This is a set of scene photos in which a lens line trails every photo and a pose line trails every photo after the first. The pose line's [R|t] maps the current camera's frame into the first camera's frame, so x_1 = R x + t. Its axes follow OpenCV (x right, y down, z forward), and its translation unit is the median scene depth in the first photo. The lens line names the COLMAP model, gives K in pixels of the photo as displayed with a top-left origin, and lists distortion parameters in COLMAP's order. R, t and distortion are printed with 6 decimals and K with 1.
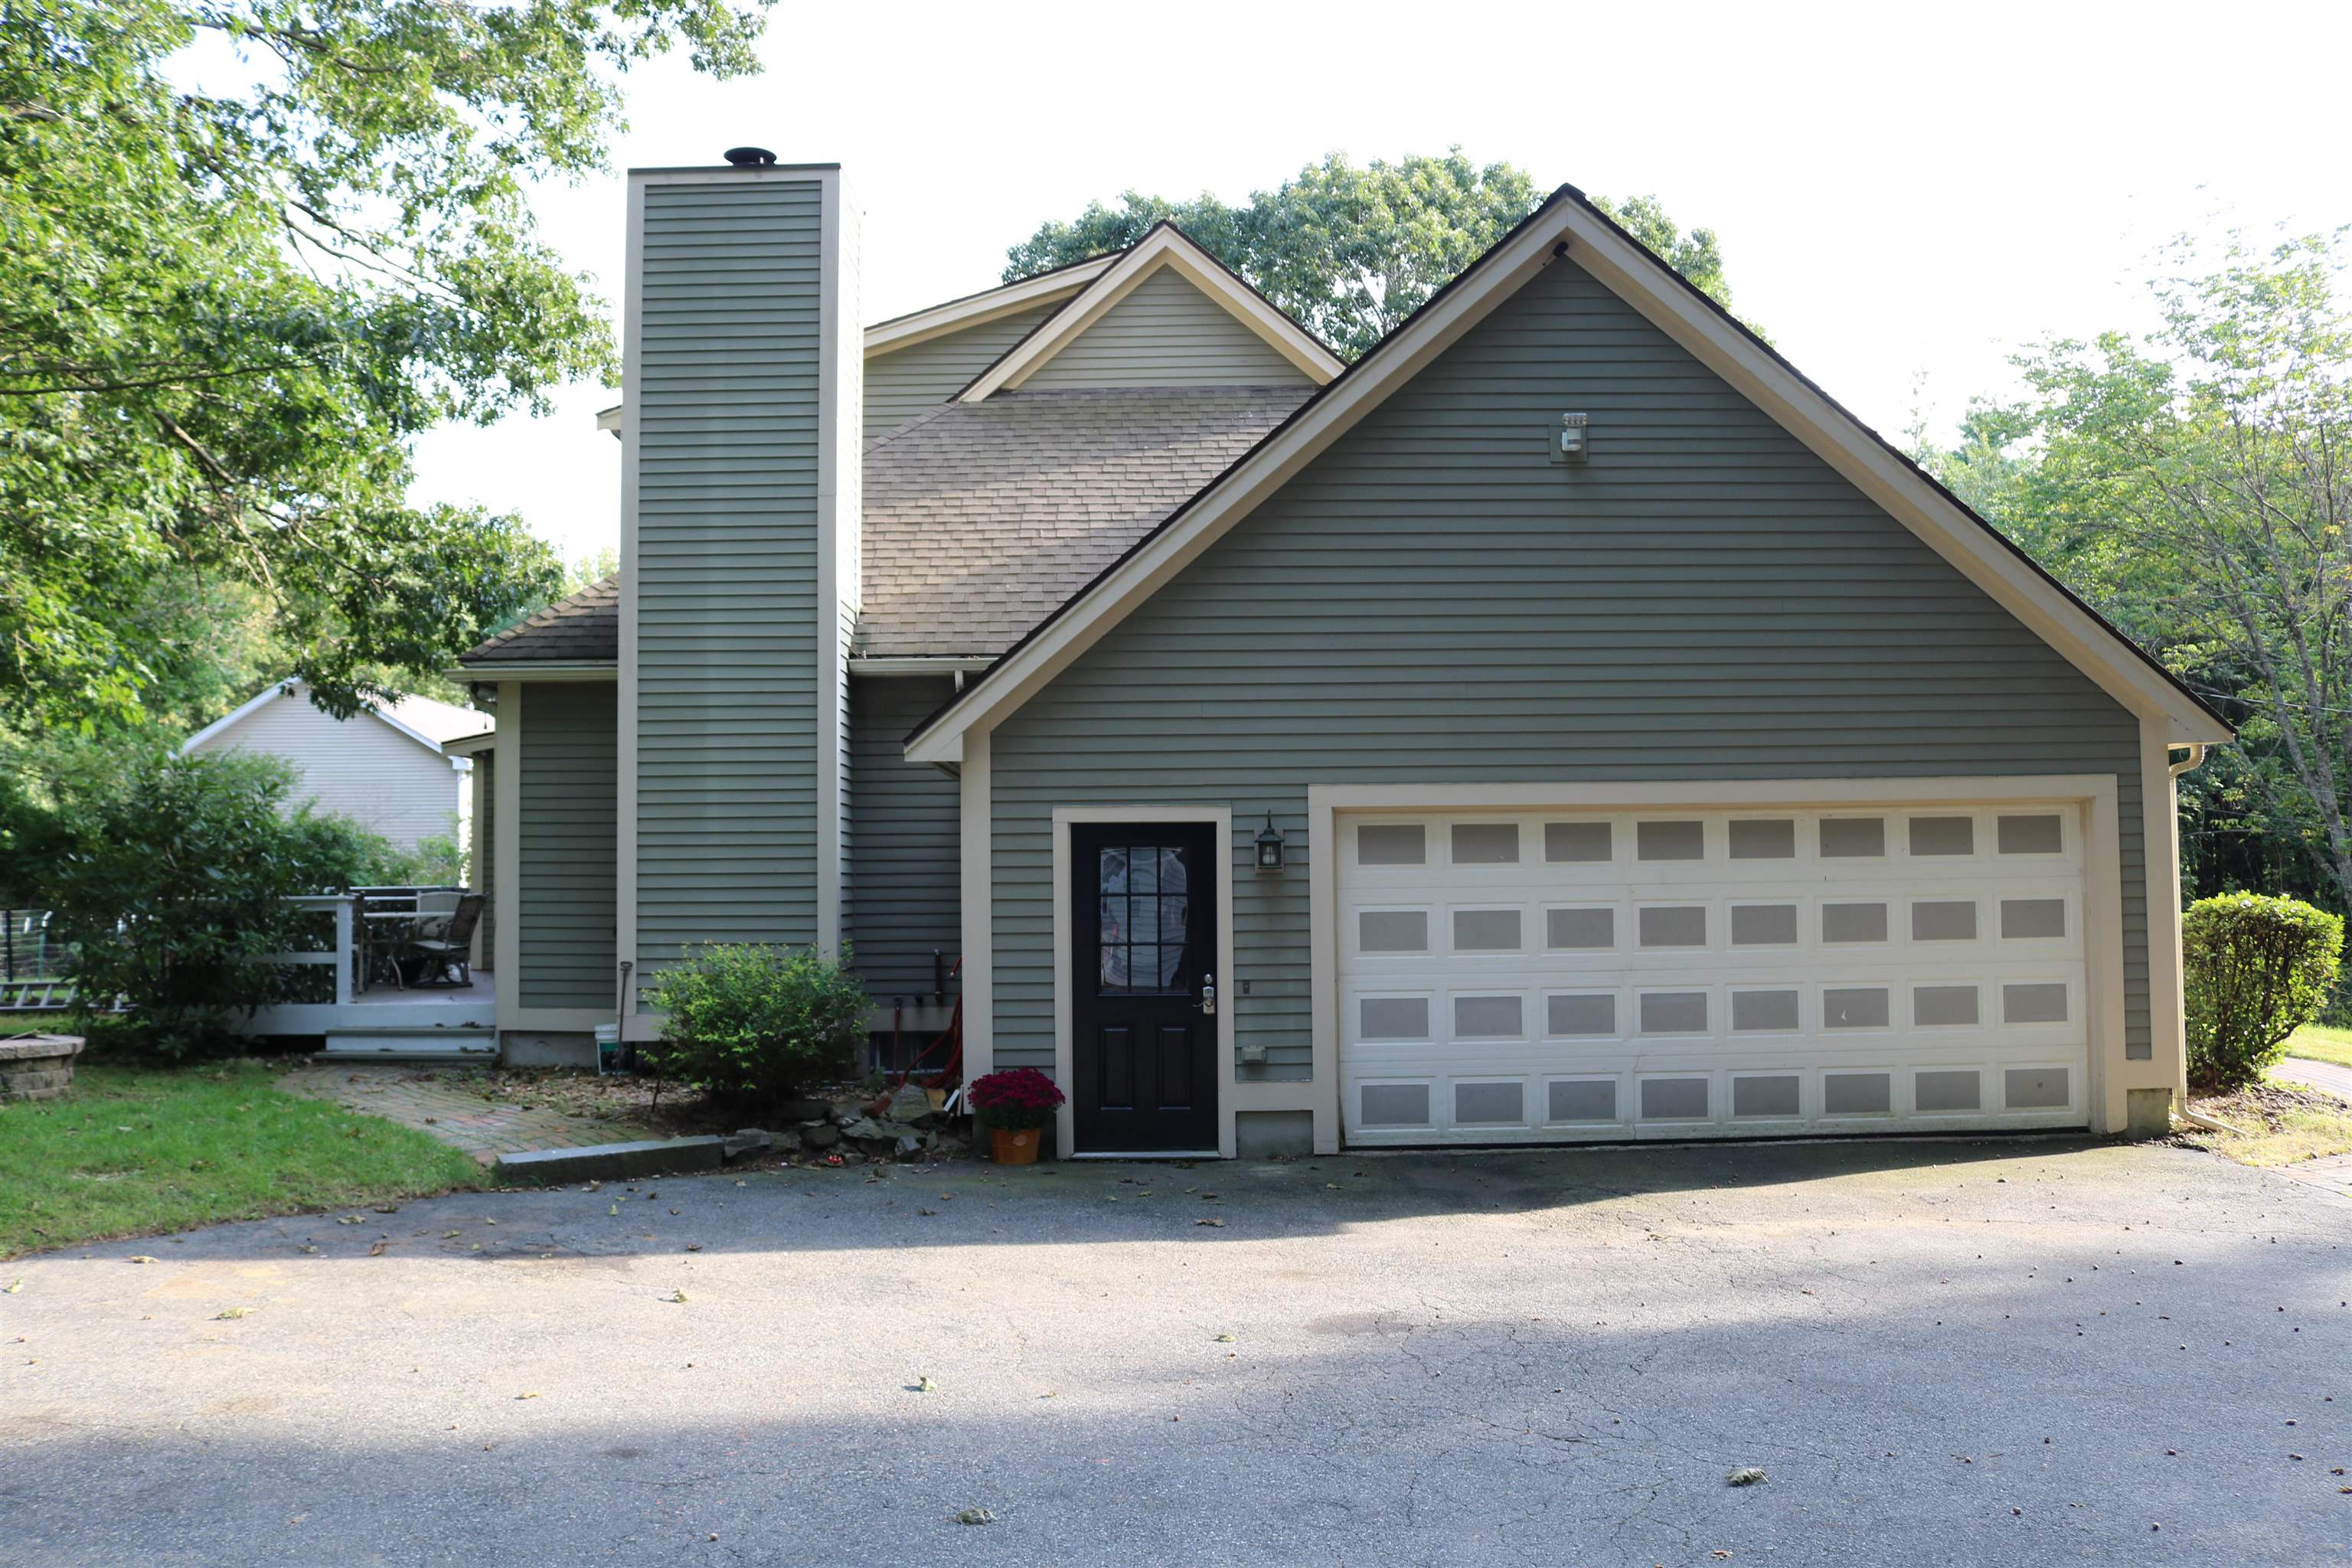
lens RADIAL K [[1950.3, 0, 1182.5], [0, 1950.3, 784.2], [0, 0, 1]] dist [-0.148086, 0.098765]
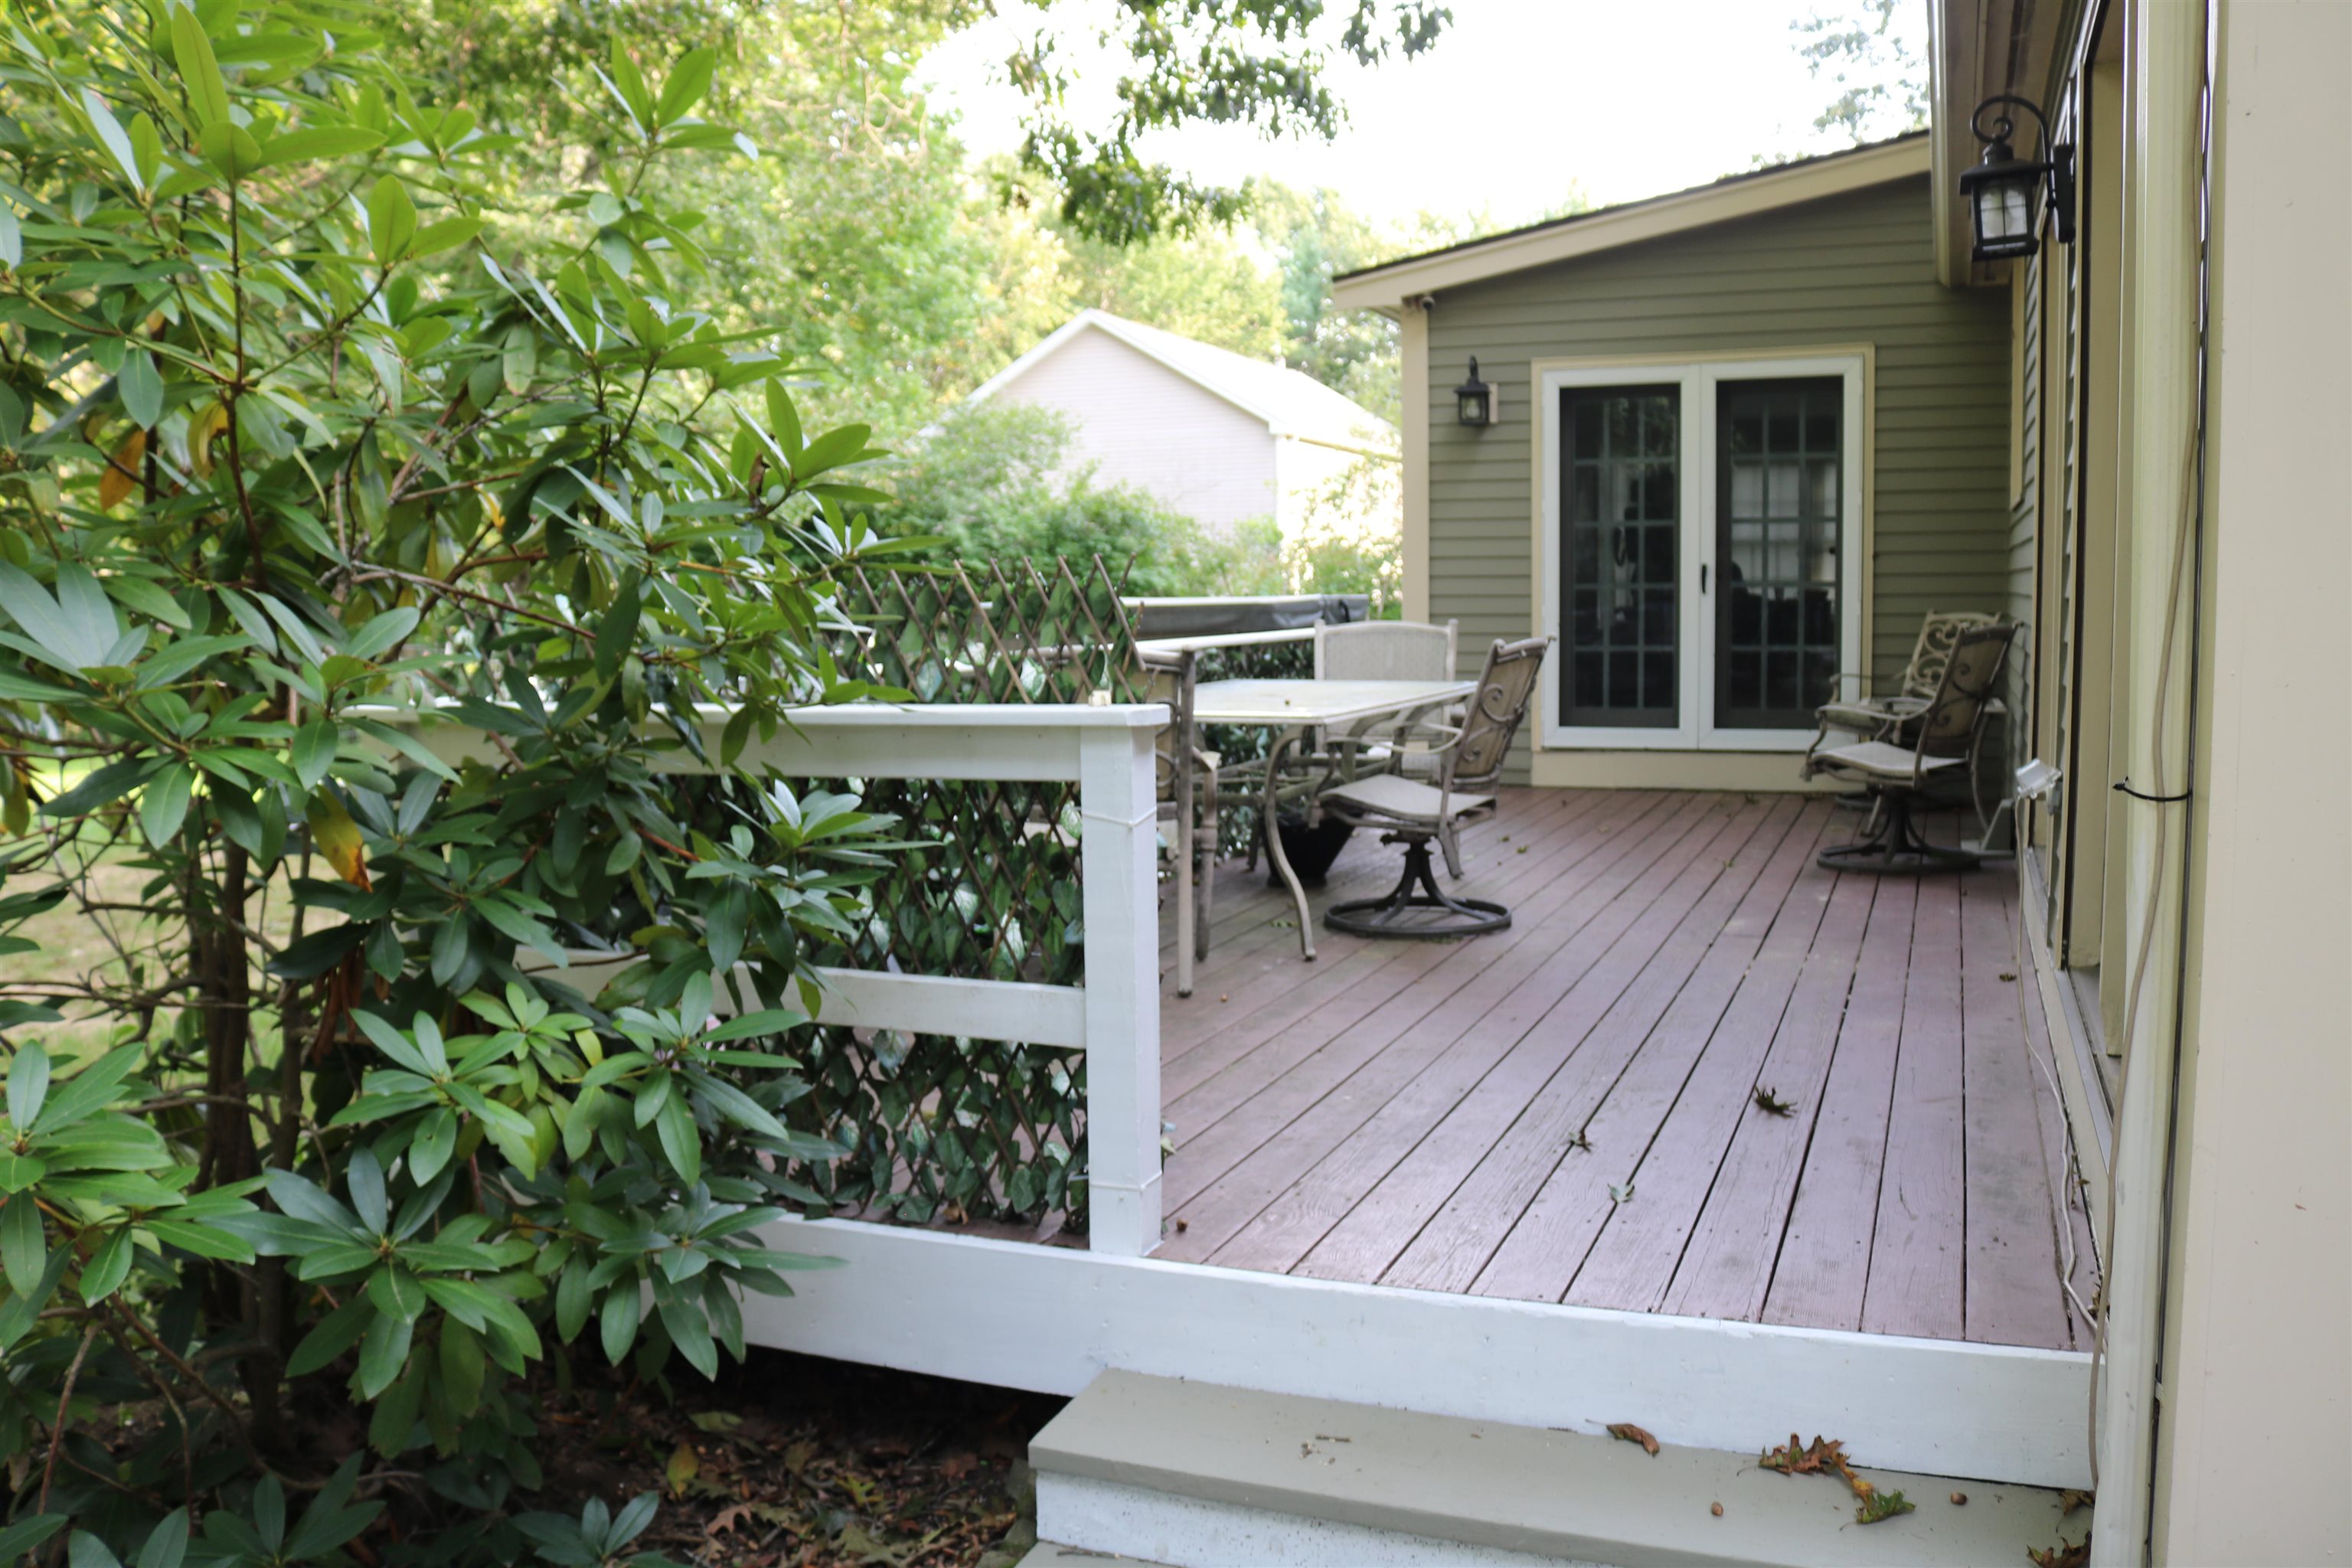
lens RADIAL K [[1950.3, 0, 1182.5], [0, 1950.3, 784.2], [0, 0, 1]] dist [-0.148086, 0.098765]
pose [[0.923430, 0.037412, -0.381939, -0.386933], [0.023607, 0.987814, 0.153836, 0.039239], [0.383040, -0.151073, 0.911294, 0.885649]]
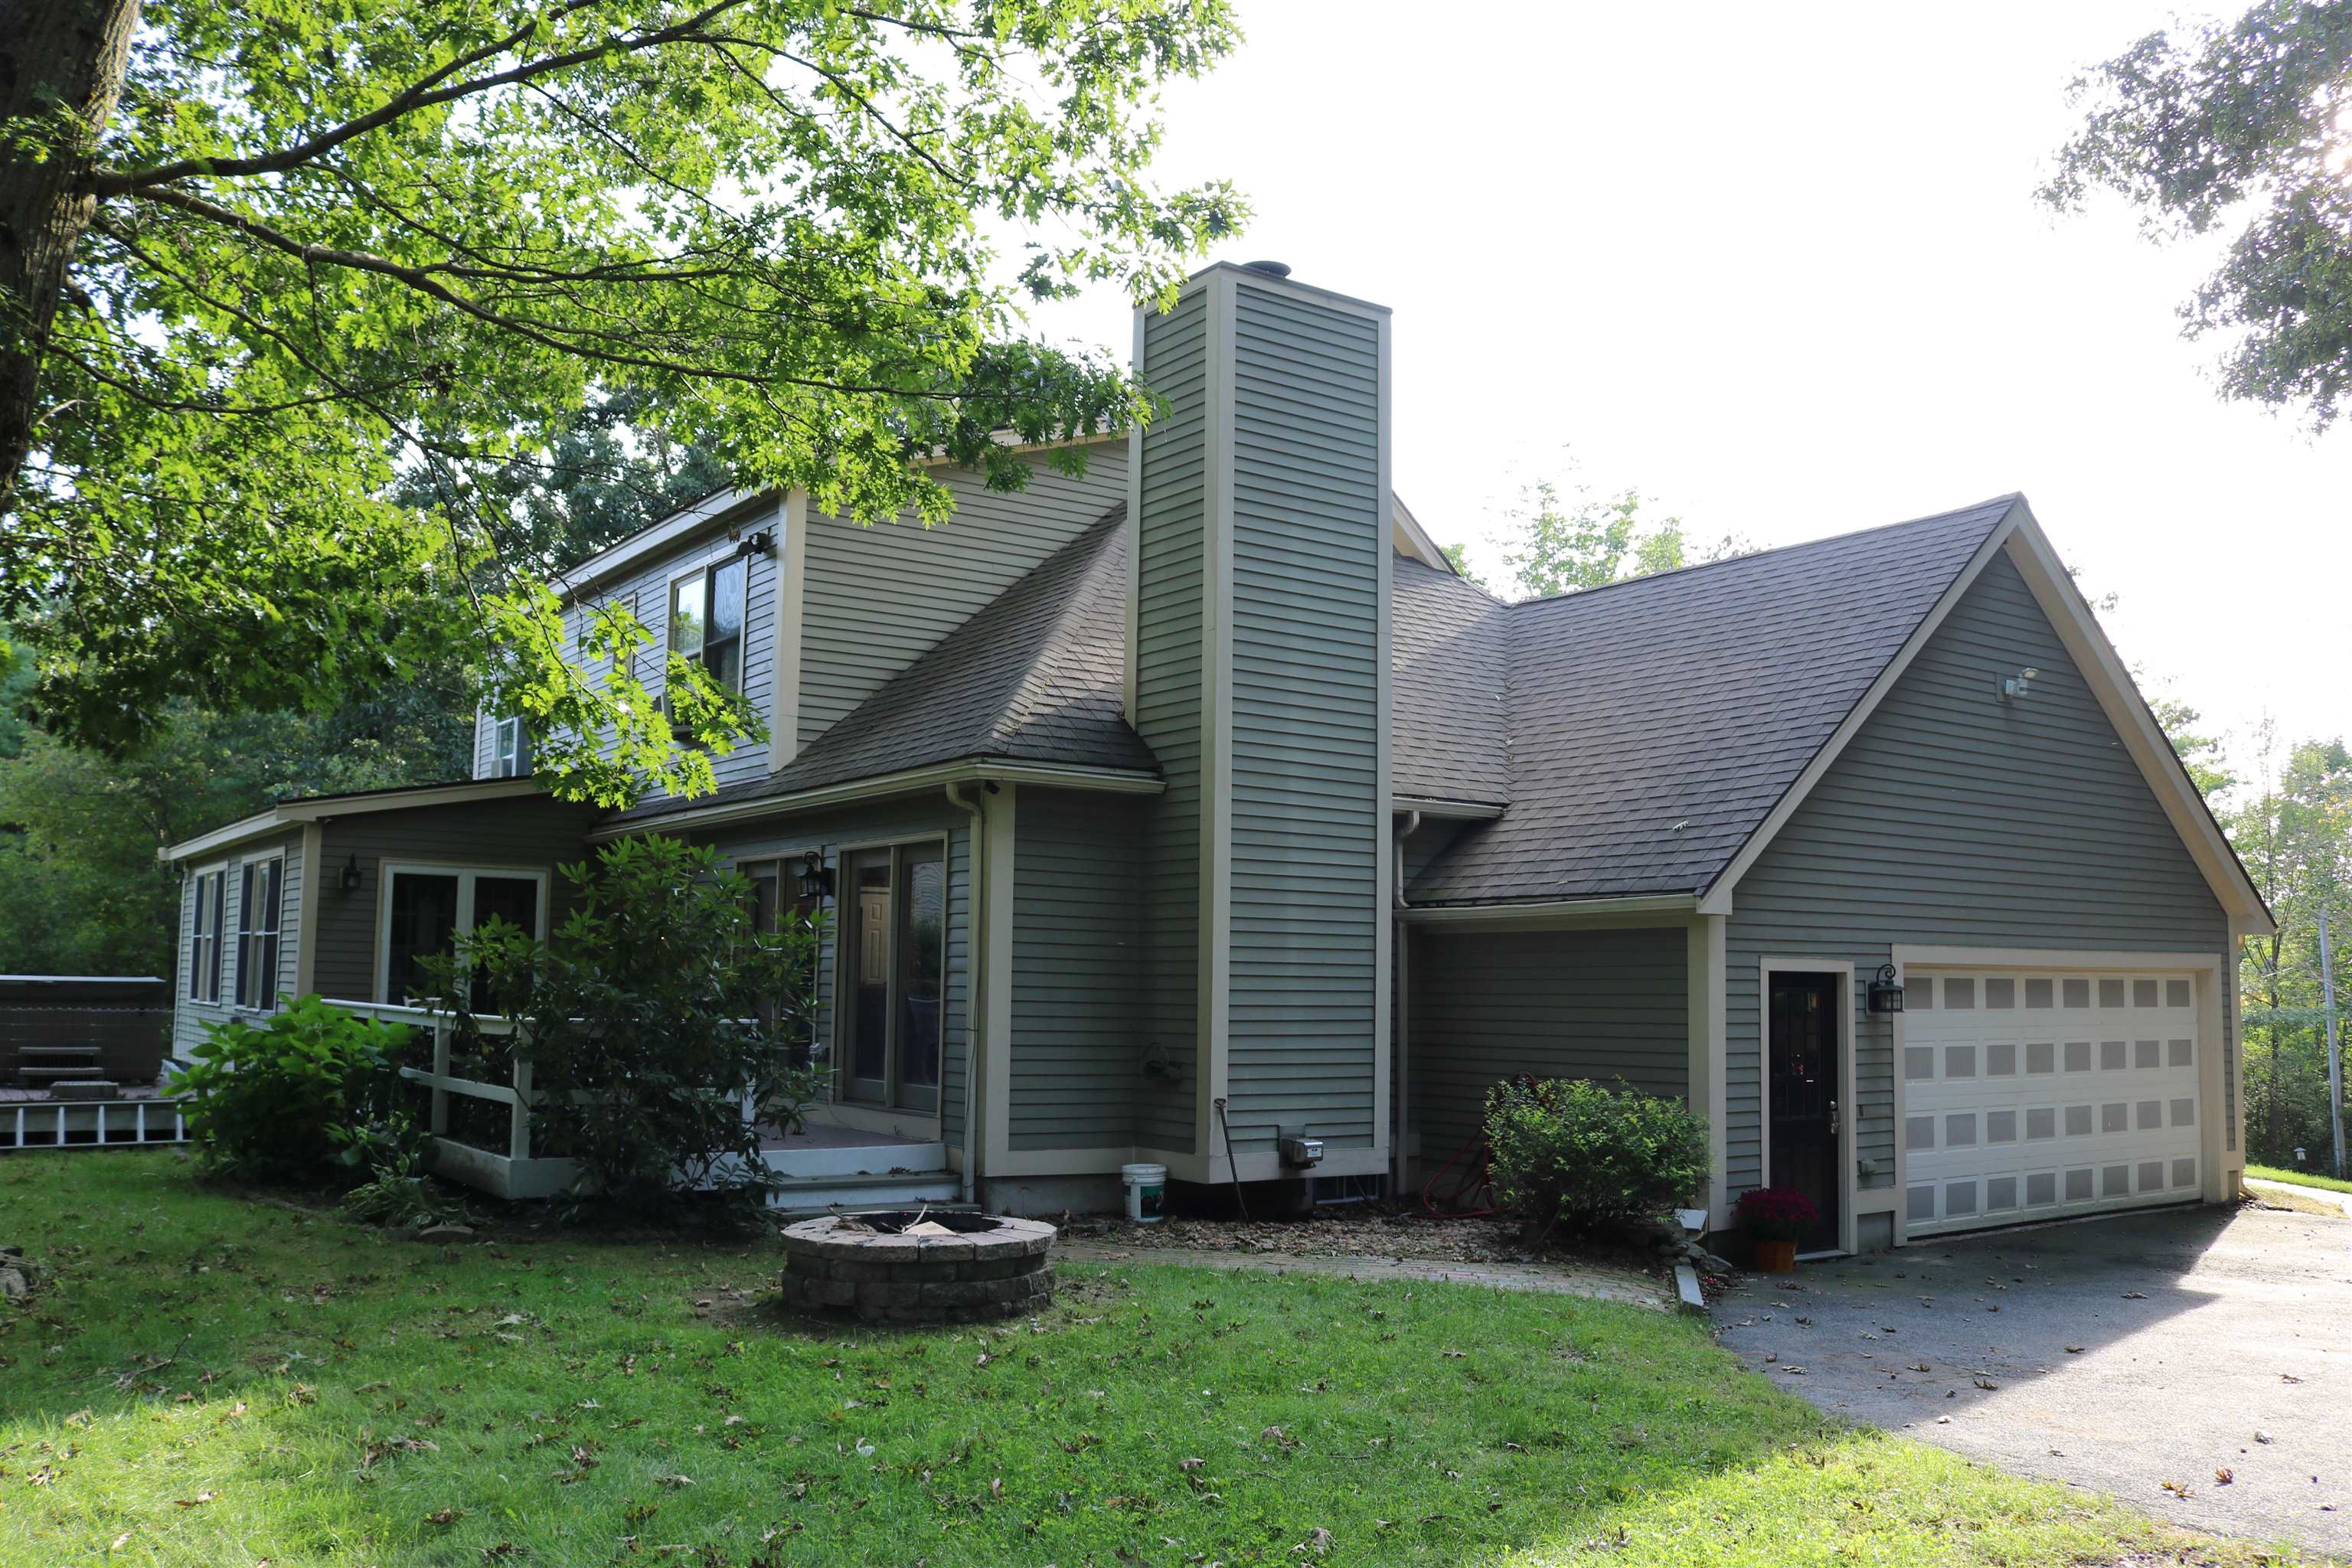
lens RADIAL K [[1950.3, 0, 1182.5], [0, 1950.3, 784.2], [0, 0, 1]] dist [-0.148086, 0.098765]
pose [[0.822429, 0.081689, 0.562972, -0.848776], [-0.053025, 0.996336, -0.067109, 0.003971], [-0.566391, 0.025340, 0.823747, 0.222450]]
